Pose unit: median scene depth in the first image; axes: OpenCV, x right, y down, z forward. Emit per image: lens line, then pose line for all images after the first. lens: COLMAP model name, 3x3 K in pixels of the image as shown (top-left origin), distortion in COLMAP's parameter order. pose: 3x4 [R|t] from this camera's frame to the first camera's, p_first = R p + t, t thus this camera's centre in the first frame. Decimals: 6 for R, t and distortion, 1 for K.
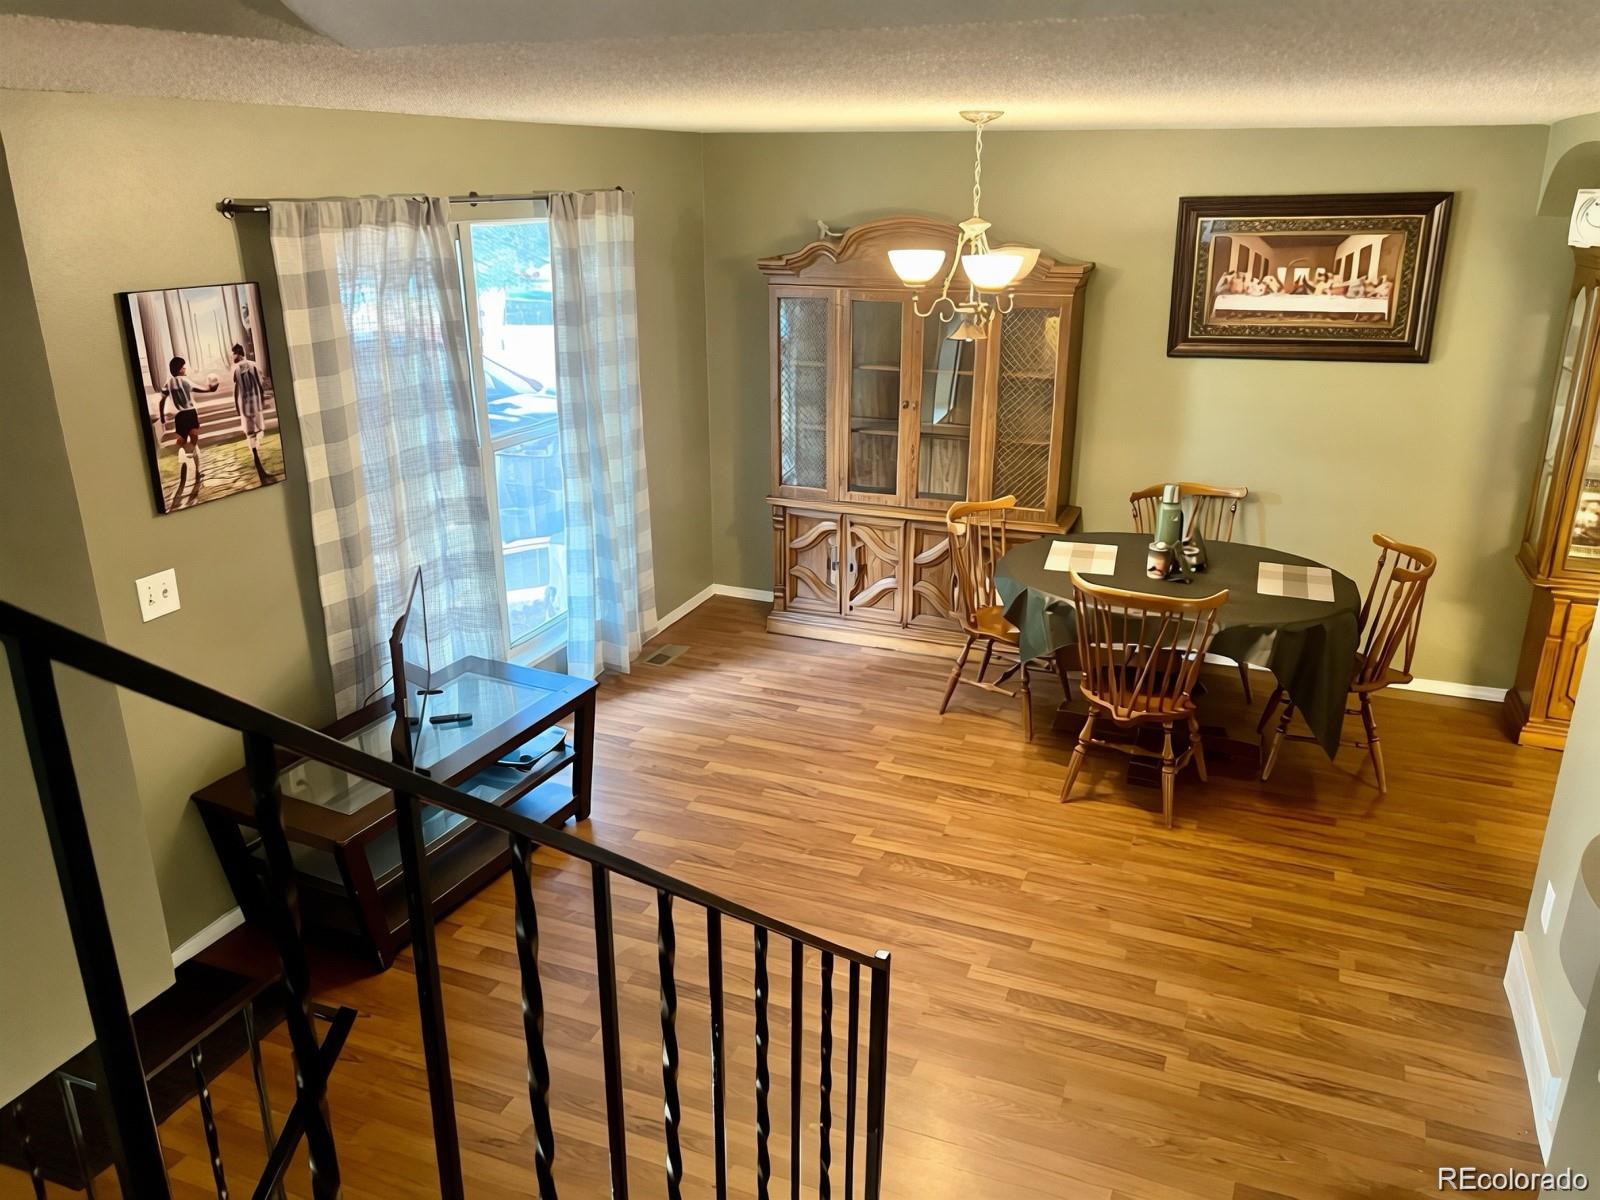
lens RADIAL K [[1230.4, 0, 802.6], [0, 1230.4, 595.3], [0, 0, 1]] dist [0.051532, -0.001186]
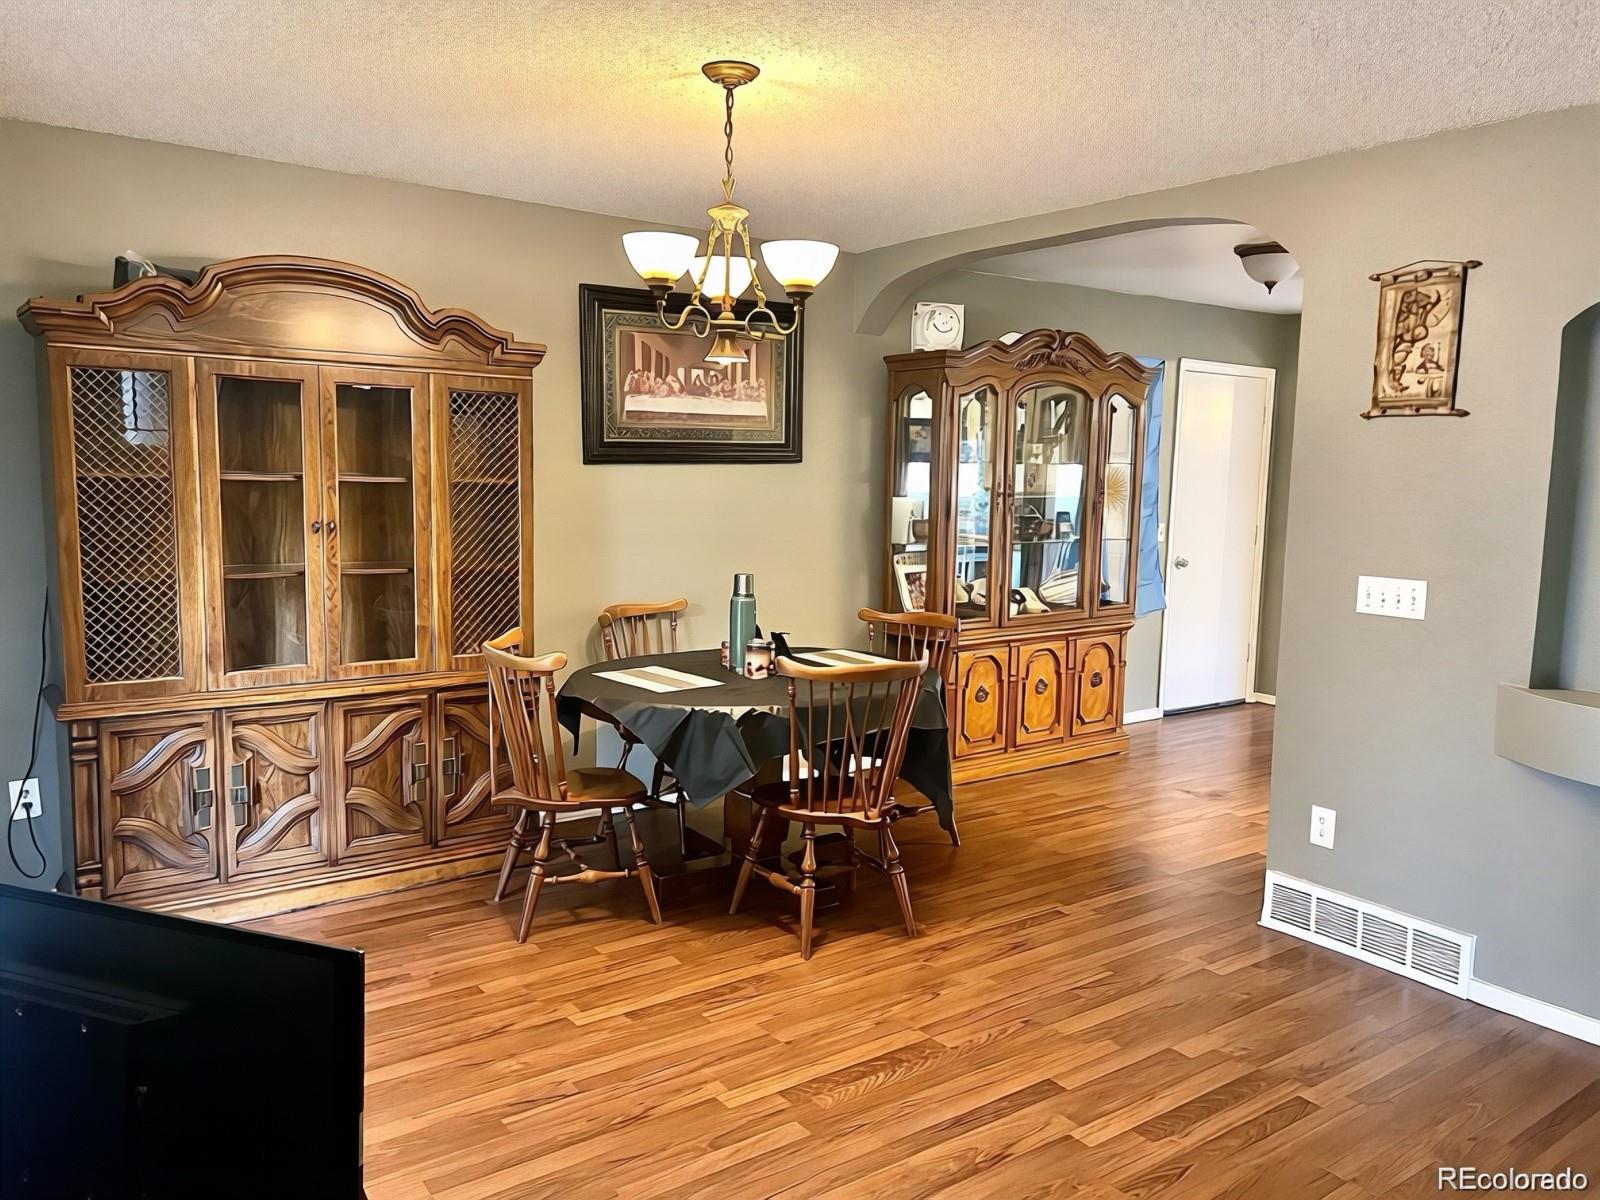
lens RADIAL K [[1230.4, 0, 804.6], [0, 1230.4, 612.7], [0, 0, 1]] dist [0.051532, -0.001186]
pose [[0.507819, -0.085438, 0.857217, -0.394843], [0.256920, 0.964807, -0.056040, -0.002623], [-0.822260, 0.248694, 0.511898, 0.472413]]
